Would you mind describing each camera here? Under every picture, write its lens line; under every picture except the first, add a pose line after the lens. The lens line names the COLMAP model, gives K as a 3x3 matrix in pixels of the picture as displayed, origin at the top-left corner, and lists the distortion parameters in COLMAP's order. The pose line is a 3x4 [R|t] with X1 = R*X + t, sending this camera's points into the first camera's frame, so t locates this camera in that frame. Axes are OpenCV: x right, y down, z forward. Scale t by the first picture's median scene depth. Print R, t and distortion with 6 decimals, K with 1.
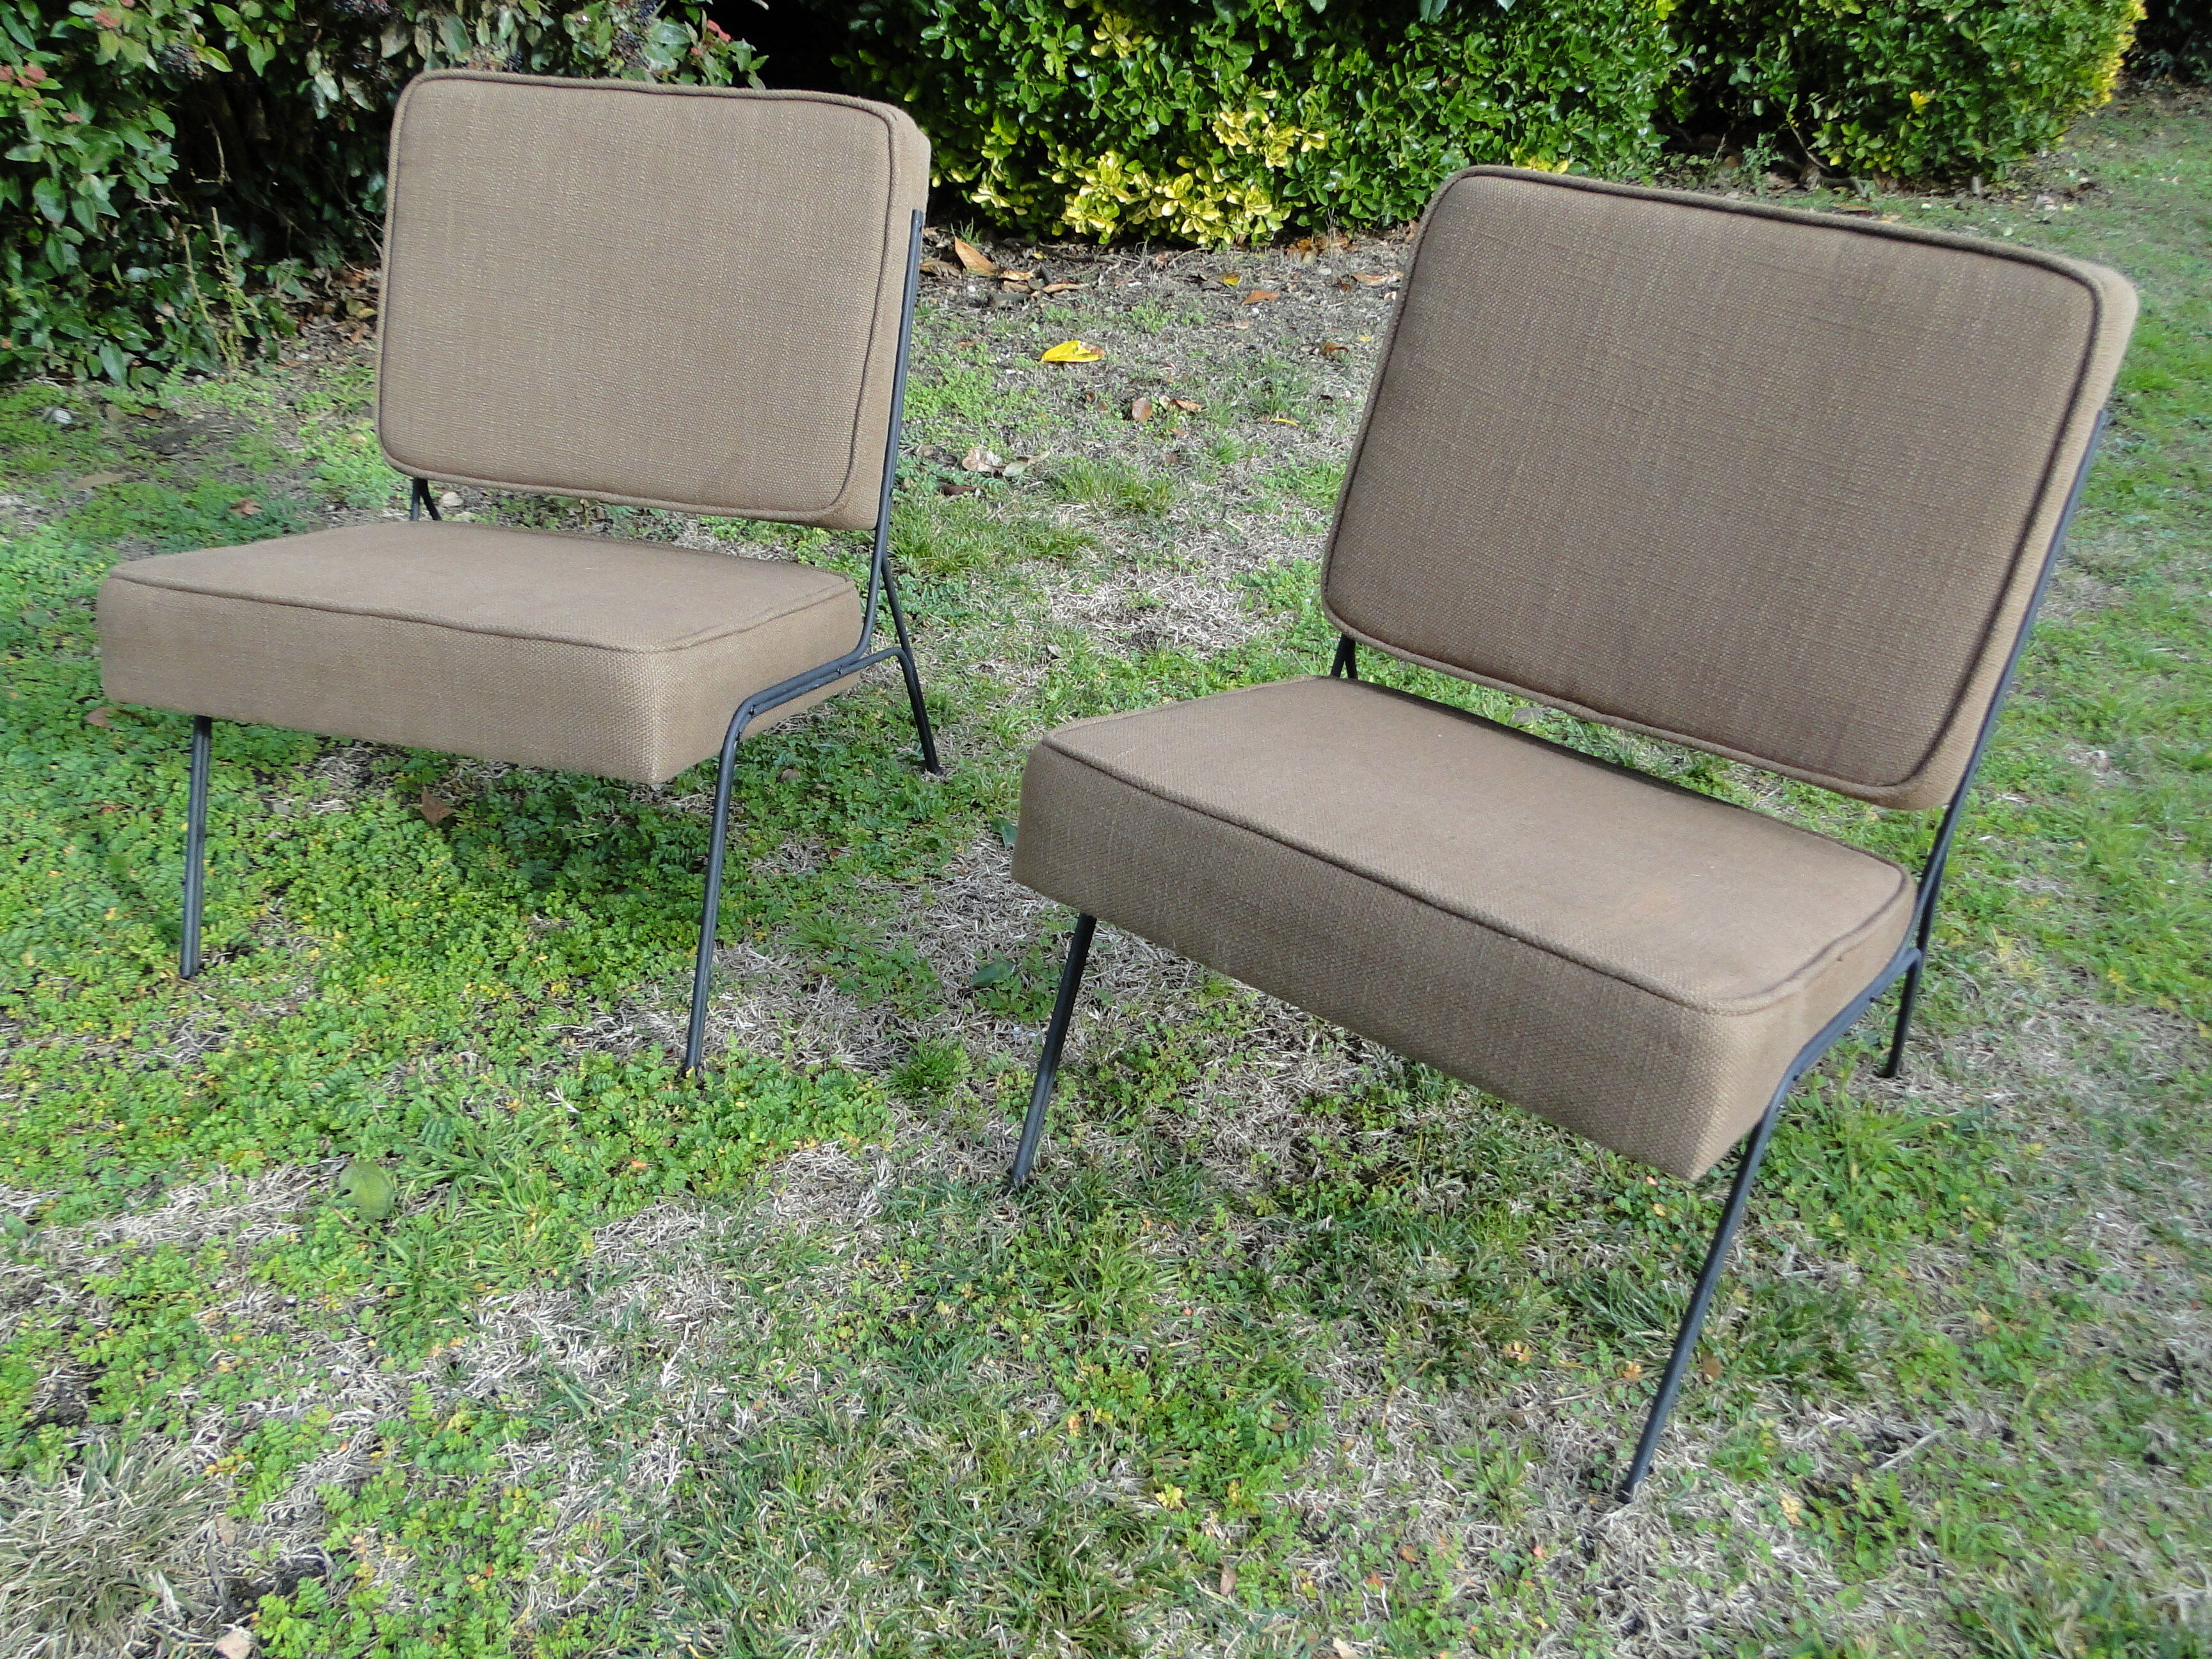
lens RADIAL K [[1829.4, 0, 1102.8], [0, 1829.4, 833.4], [0, 0, 1]] dist [0.011533, -0.022932]
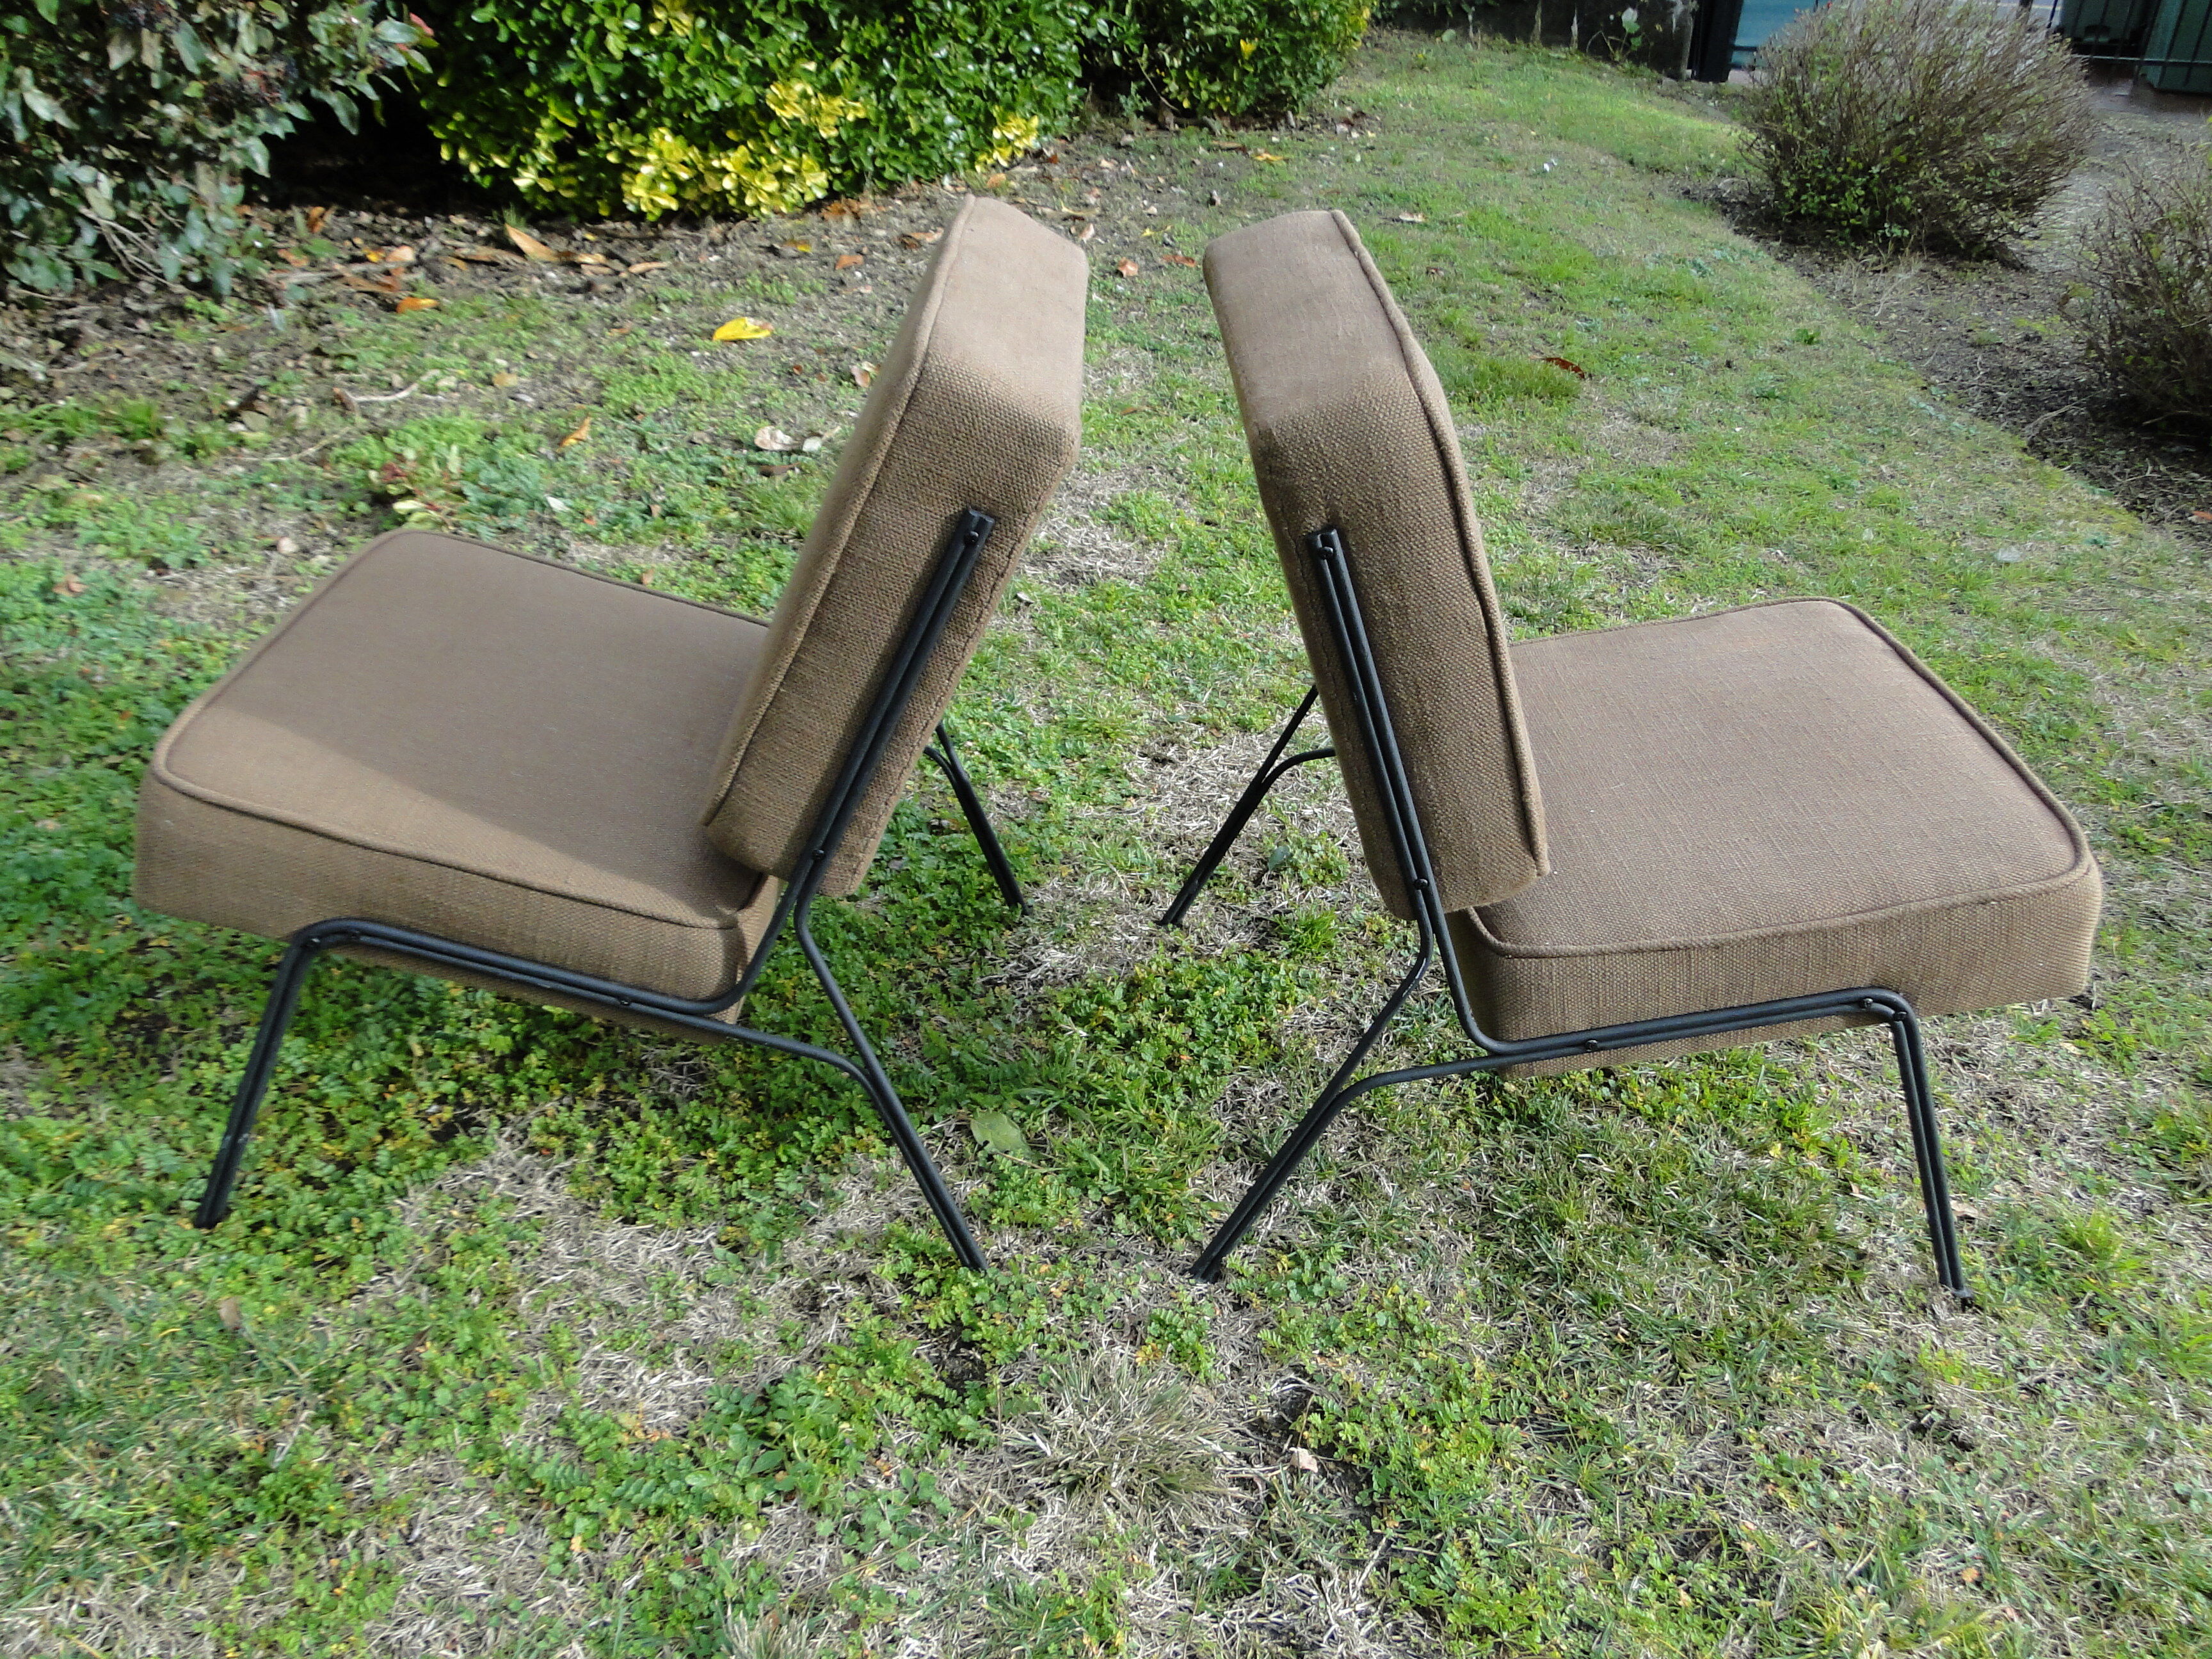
lens RADIAL K [[1829.4, 0, 1072.5], [0, 1829.4, 832.4], [0, 0, 1]] dist [0.011533, -0.022932]
pose [[0.895053, -0.200416, 0.398388, -0.275999], [0.189112, 0.979603, 0.067930, -0.018498], [-0.403877, 0.014539, 0.914698, -0.008582]]
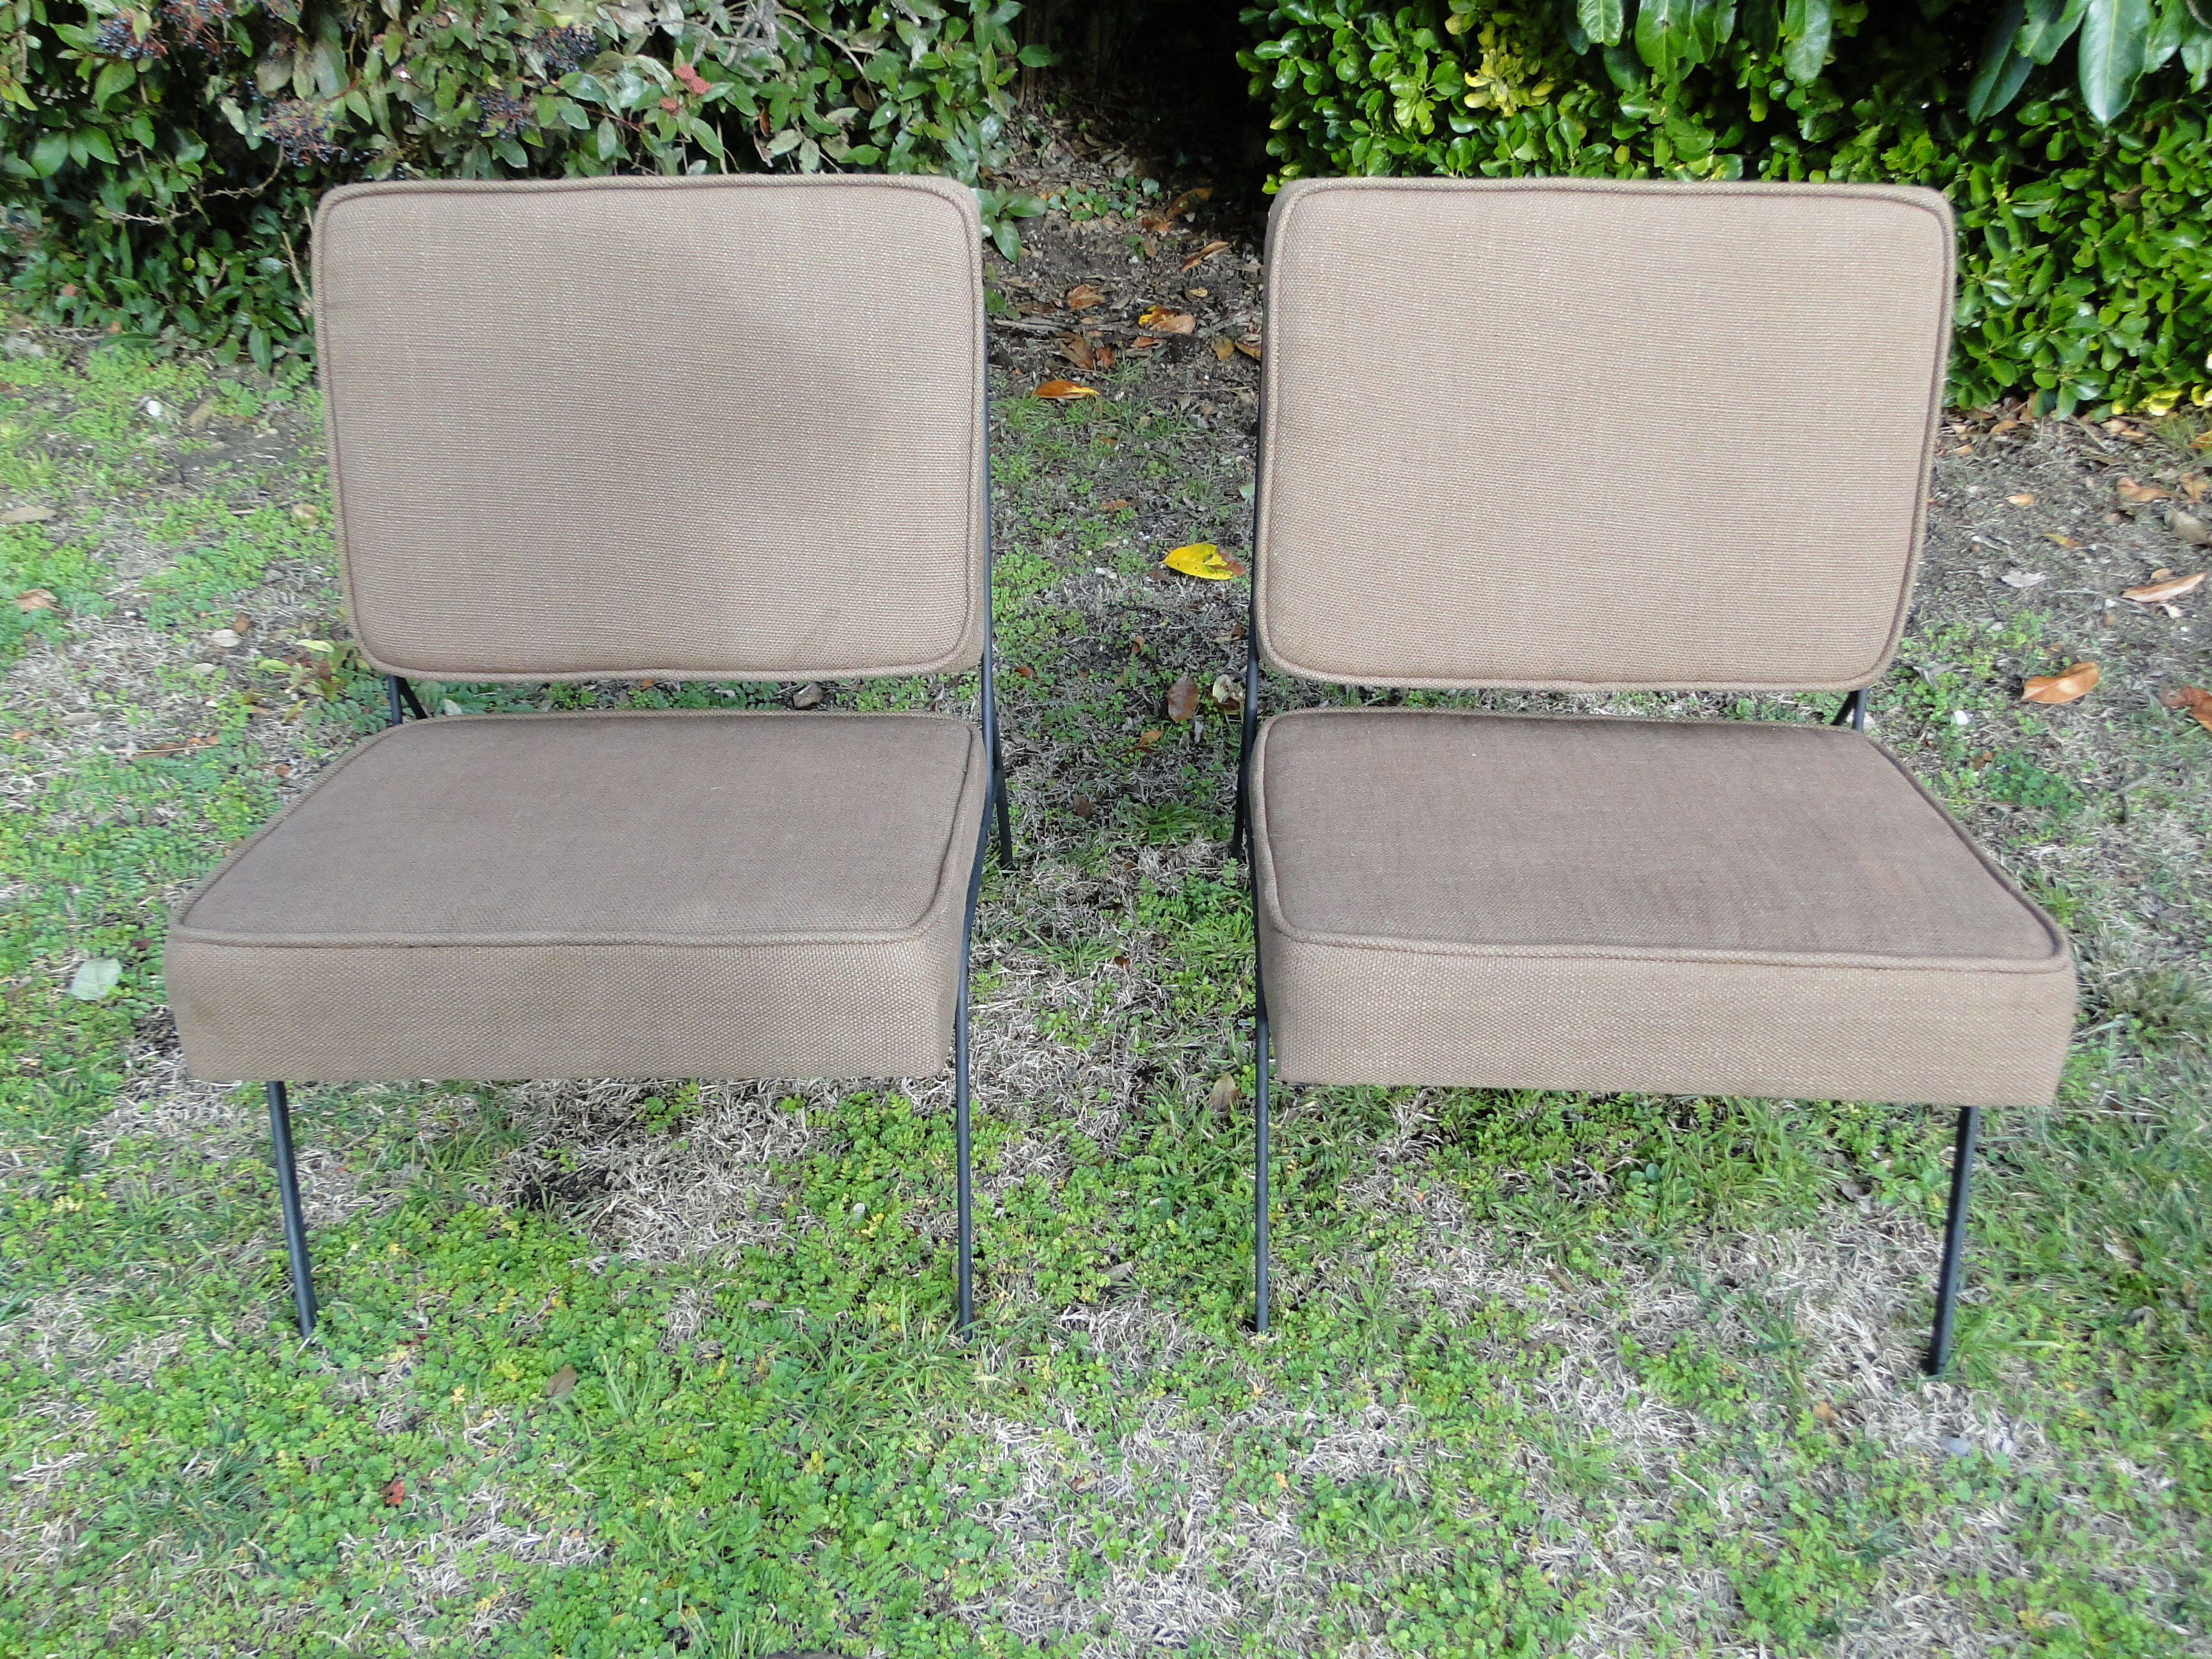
lens RADIAL K [[1829.4, 0, 1096.8], [0, 1829.4, 826.7], [0, 0, 1]] dist [0.011533, -0.022932]
pose [[0.831440, 0.299294, -0.468114, 0.266826], [-0.259536, 0.954158, 0.149078, -0.226160], [0.491272, -0.002457, 0.871003, 0.326386]]
